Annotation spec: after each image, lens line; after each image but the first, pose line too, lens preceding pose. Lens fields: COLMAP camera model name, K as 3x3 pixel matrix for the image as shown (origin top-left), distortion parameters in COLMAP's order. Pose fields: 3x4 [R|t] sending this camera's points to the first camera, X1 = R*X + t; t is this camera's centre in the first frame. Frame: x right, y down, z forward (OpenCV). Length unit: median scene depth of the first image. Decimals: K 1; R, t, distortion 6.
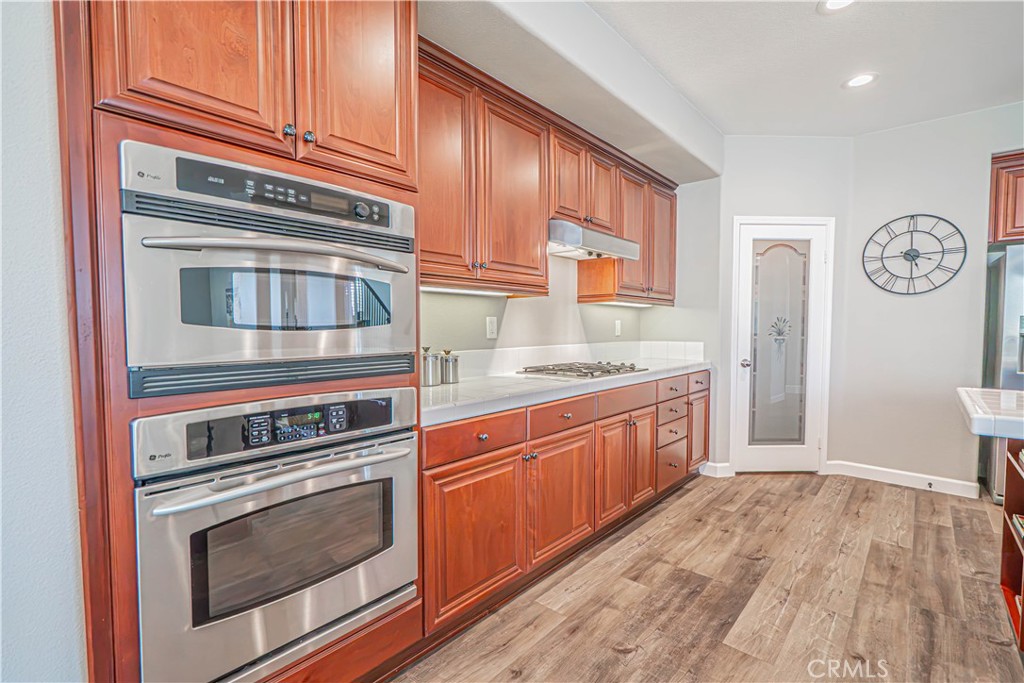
lens RADIAL K [[464.0, 0, 512.7], [0, 464.0, 344.9], [0, 0, 1]] dist [-0.000418, -0.000191]
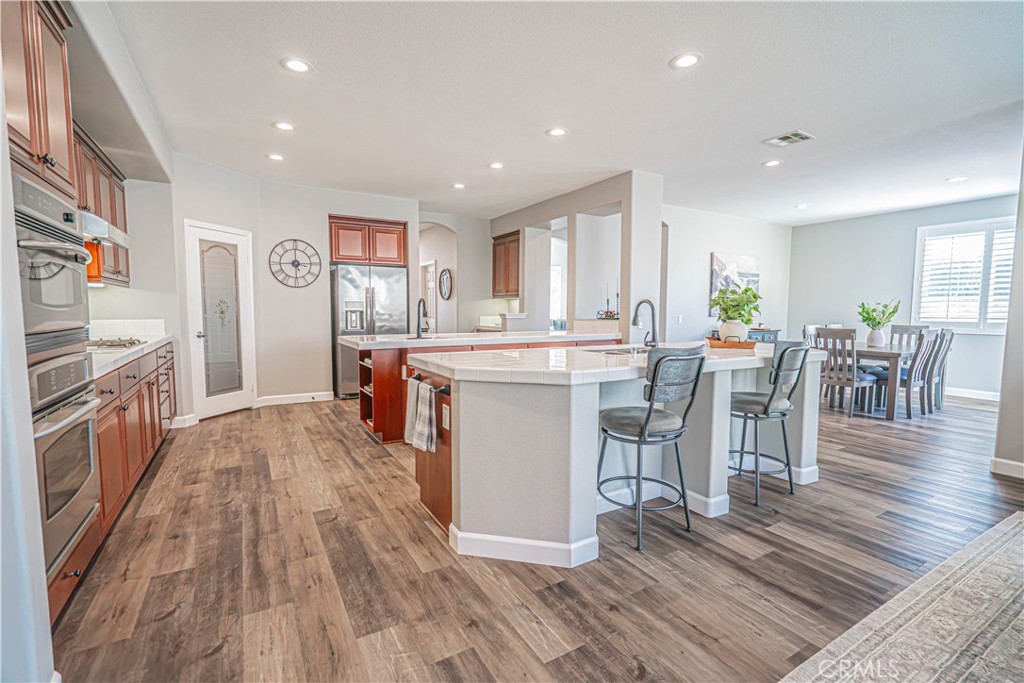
lens RADIAL K [[458.1, 0, 509.5], [0, 458.1, 343.6], [0, 0, 1]] dist [-0.001559, 0.000059]
pose [[0.311443, -0.070821, 0.947622, -0.502550], [0.031824, 0.997437, 0.064085, 0.011120], [-0.949732, 0.010198, 0.312899, -0.248295]]
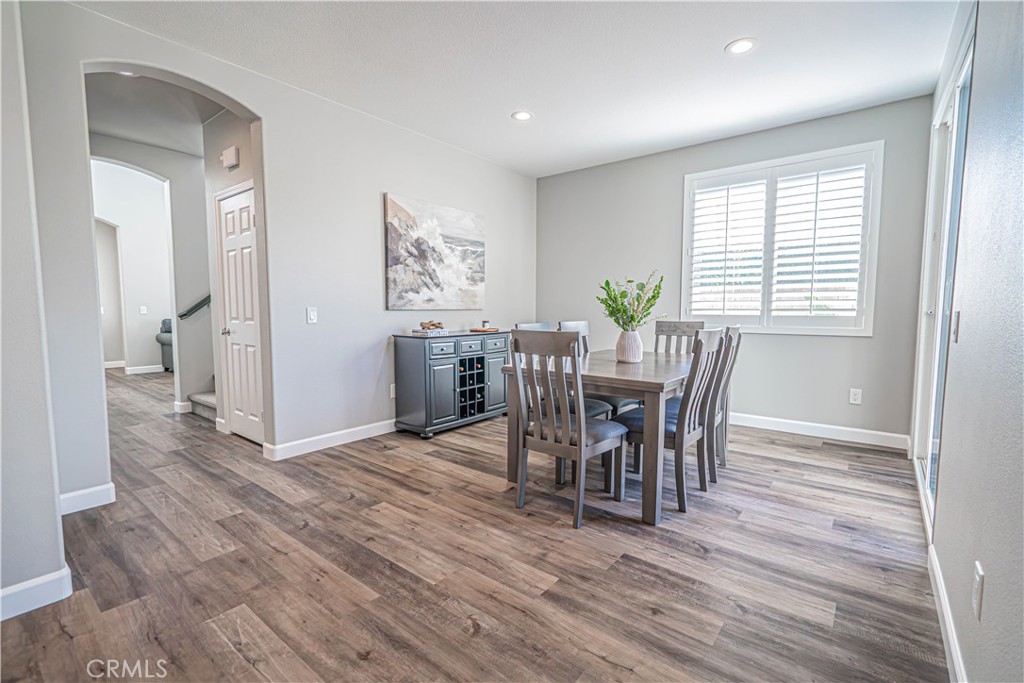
lens RADIAL K [[458.1, 0, 509.5], [0, 458.1, 343.6], [0, 0, 1]] dist [-0.001559, 0.000059]
pose [[-0.041913, -0.077559, 0.996106, 0.675422], [0.037390, 0.996162, 0.079137, 0.058355], [-0.998421, 0.040561, -0.038852, -0.755117]]
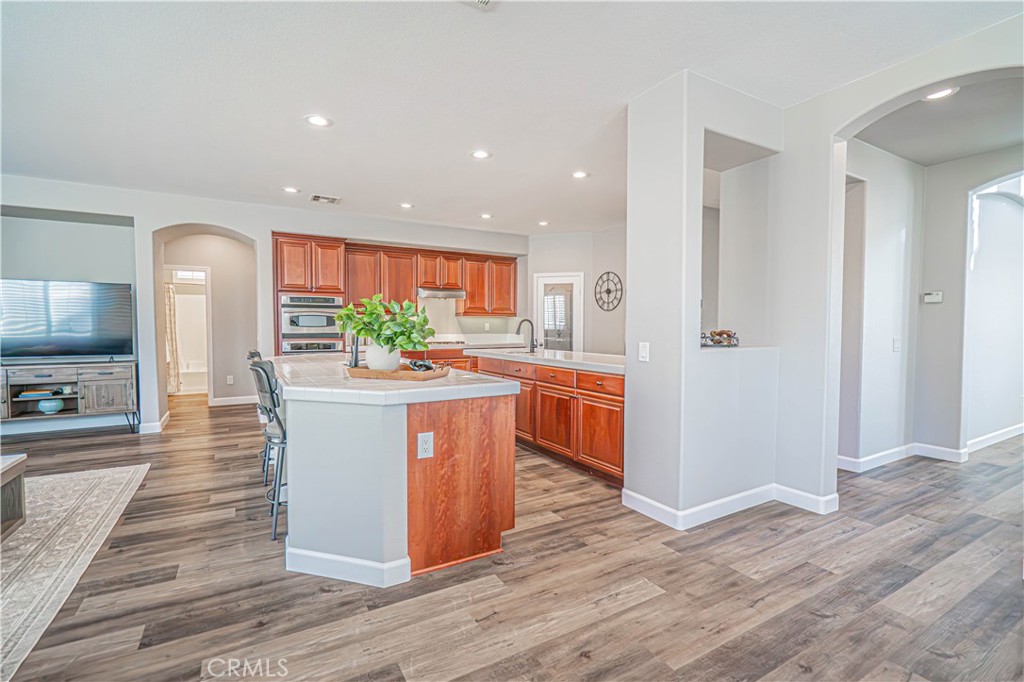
lens RADIAL K [[464.0, 0, 512.7], [0, 464.0, 344.4], [0, 0, 1]] dist [-0.000418, -0.000191]
pose [[0.948677, 0.012783, -0.315987, 1.184174], [-0.012917, 0.999915, 0.001669, 0.043674], [0.315981, 0.002498, 0.948762, -1.138517]]
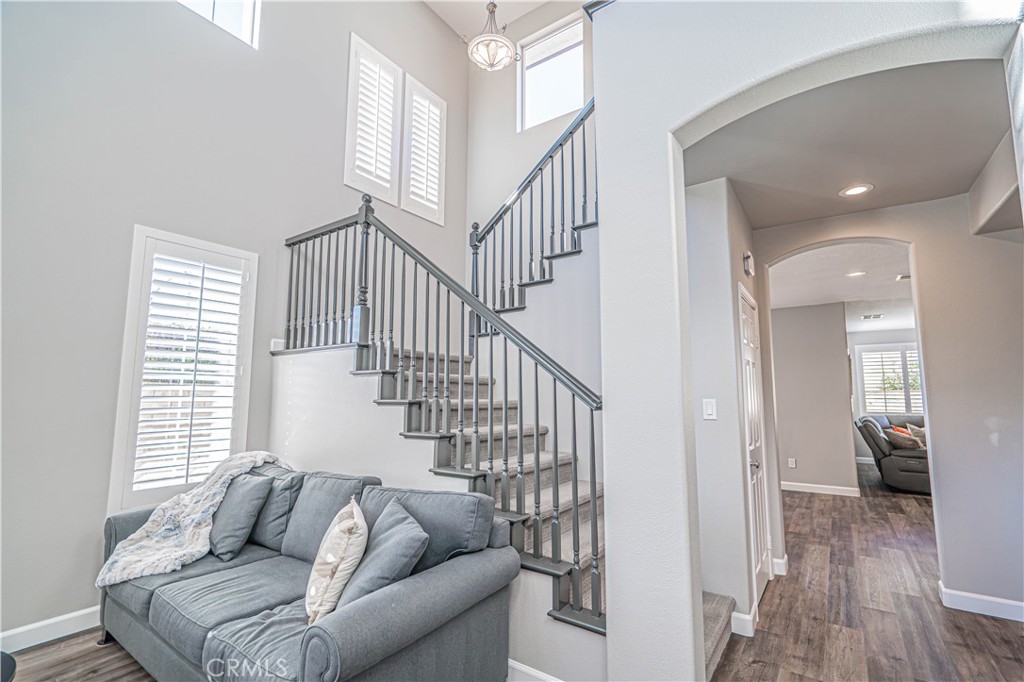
lens RADIAL K [[458.1, 0, 509.5], [0, 458.1, 343.1], [0, 0, 1]] dist [-0.001559, 0.000059]
pose [[-0.994598, -0.011430, -0.103169, 2.474132], [-0.004127, 0.997488, -0.070720, -0.088314], [0.103718, -0.069912, -0.992147, 0.803674]]
